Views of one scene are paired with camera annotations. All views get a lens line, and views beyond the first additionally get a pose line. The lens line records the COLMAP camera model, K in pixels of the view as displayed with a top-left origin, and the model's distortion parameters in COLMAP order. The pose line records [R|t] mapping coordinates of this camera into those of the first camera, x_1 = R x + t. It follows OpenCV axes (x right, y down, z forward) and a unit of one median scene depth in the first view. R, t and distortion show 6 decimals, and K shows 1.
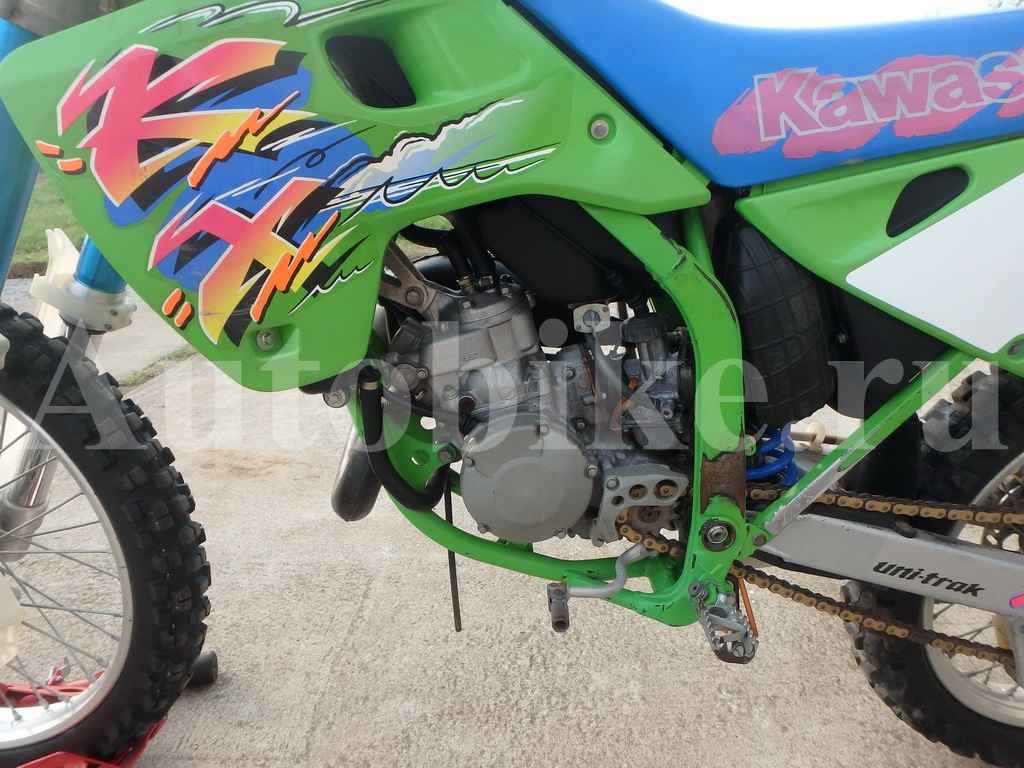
lens RADIAL K [[646.6, 0, 508.8], [0, 646.6, 386.7], [0, 0, 1]] dist [-0.025262, 0.003577]
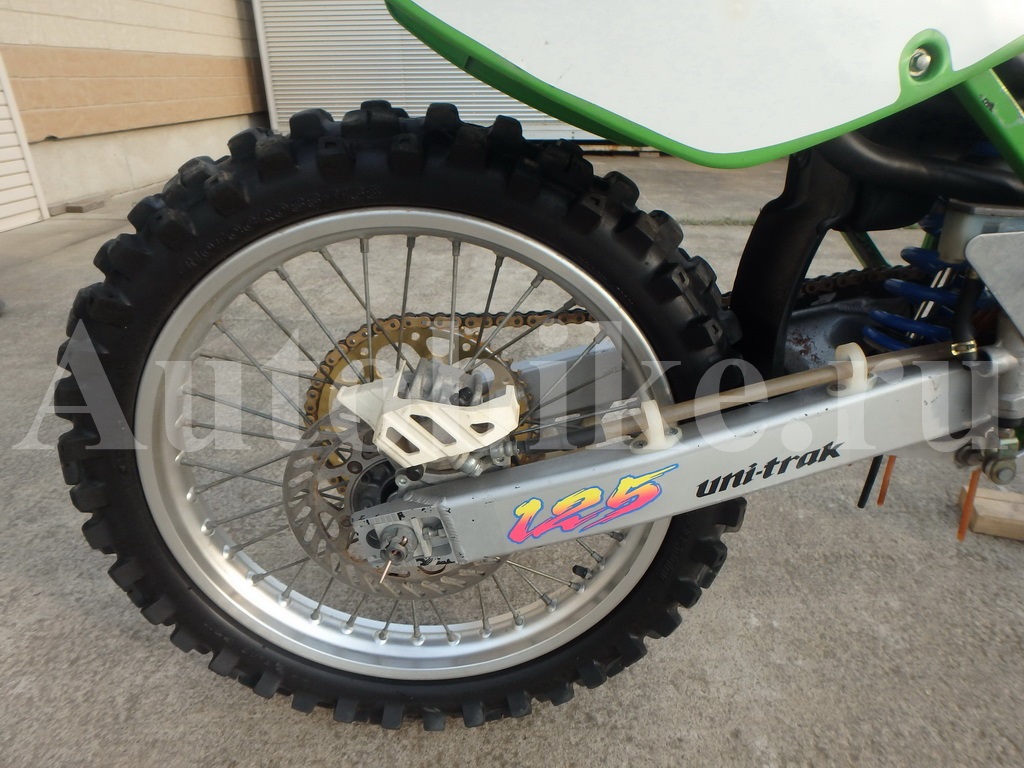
lens RADIAL K [[646.6, 0, 506.6], [0, 646.6, 378.7], [0, 0, 1]] dist [-0.025262, 0.003577]
pose [[-0.999785, 0.008611, 0.018840, 0.979198], [0.019380, 0.710048, 0.703887, -0.417685], [-0.007316, 0.704101, -0.710062, 1.782048]]
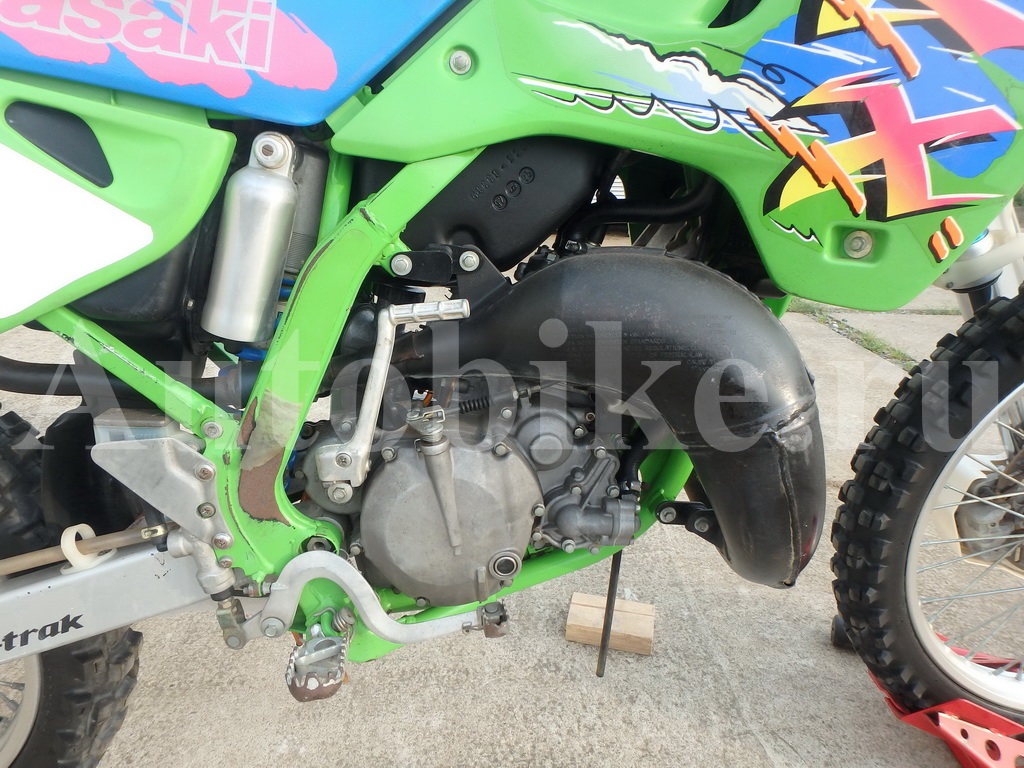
lens RADIAL K [[646.6, 0, 506.5], [0, 646.6, 370.1], [0, 0, 1]] dist [-0.025262, 0.003577]
pose [[-0.998035, 0.021614, -0.058813, 0.109600], [-0.019999, 0.779639, 0.625910, -0.585940], [0.059381, 0.625856, -0.777675, 1.764937]]
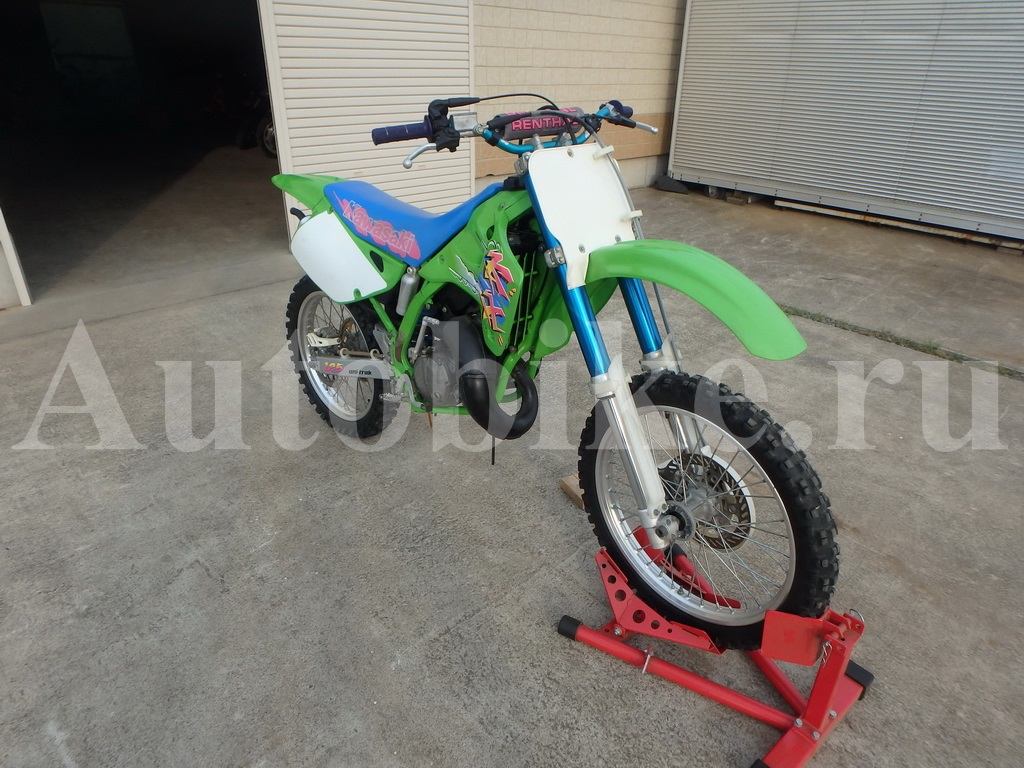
lens RADIAL K [[646.6, 0, 513.8], [0, 646.6, 373.2], [0, 0, 1]] dist [-0.025262, 0.003577]
pose [[-0.715131, -0.304656, 0.629105, -1.870602], [0.225054, 0.751738, 0.619872, -1.615701], [-0.661769, 0.584872, -0.469027, 2.322825]]
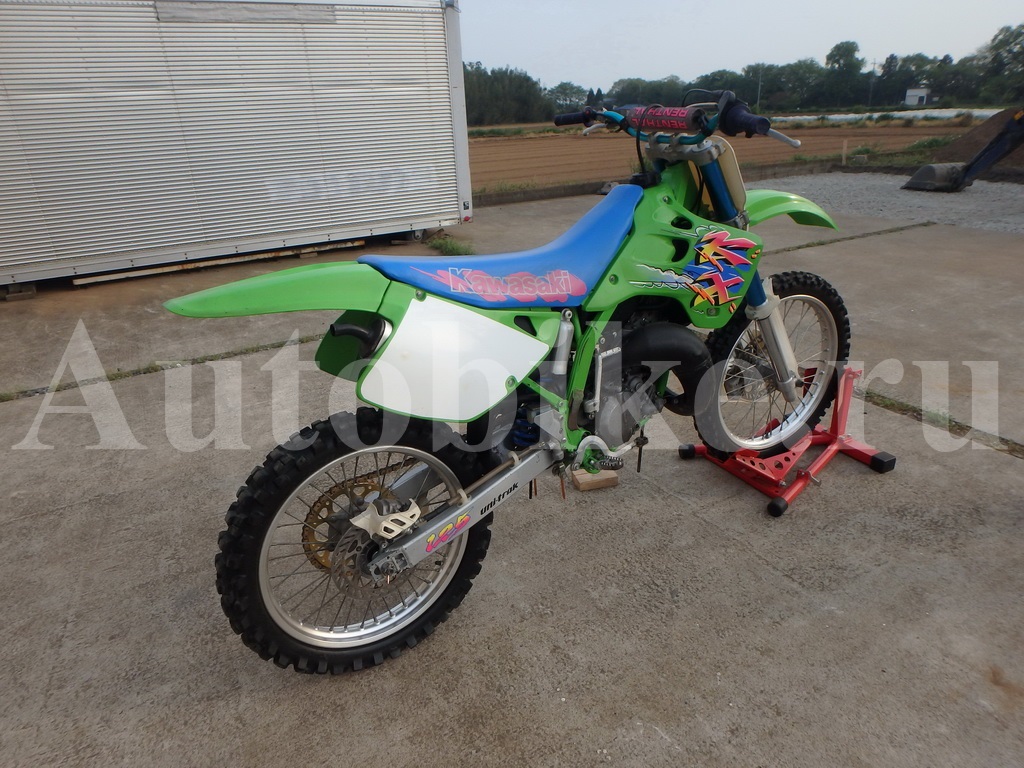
lens RADIAL K [[646.6, 0, 505.8], [0, 646.6, 378.0], [0, 0, 1]] dist [-0.025262, 0.003577]
pose [[-0.855832, 0.243275, -0.456475, 1.603330], [-0.115021, 0.770894, 0.626492, -1.560727], [0.504304, 0.588676, -0.631774, 2.519008]]
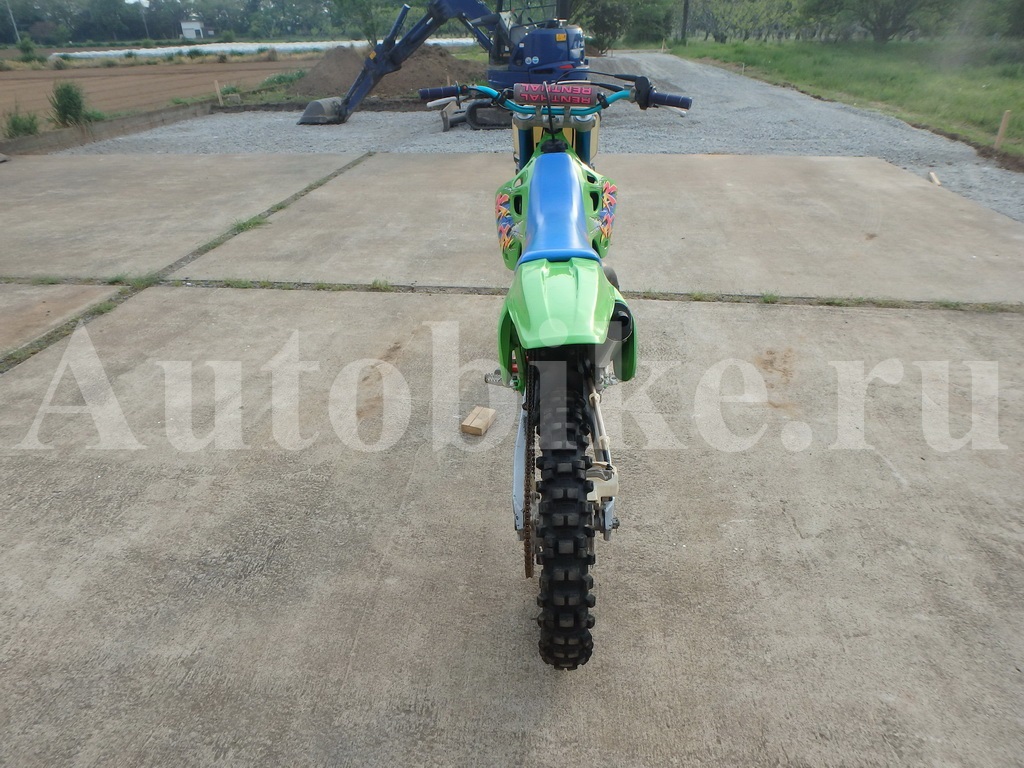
lens RADIAL K [[646.6, 0, 502.9], [0, 646.6, 379.1], [0, 0, 1]] dist [-0.025262, 0.003577]
pose [[-0.086020, 0.496277, -0.863892, 2.913857], [-0.312396, 0.809942, 0.496390, -1.188785], [0.946049, 0.312576, 0.085364, 0.638156]]
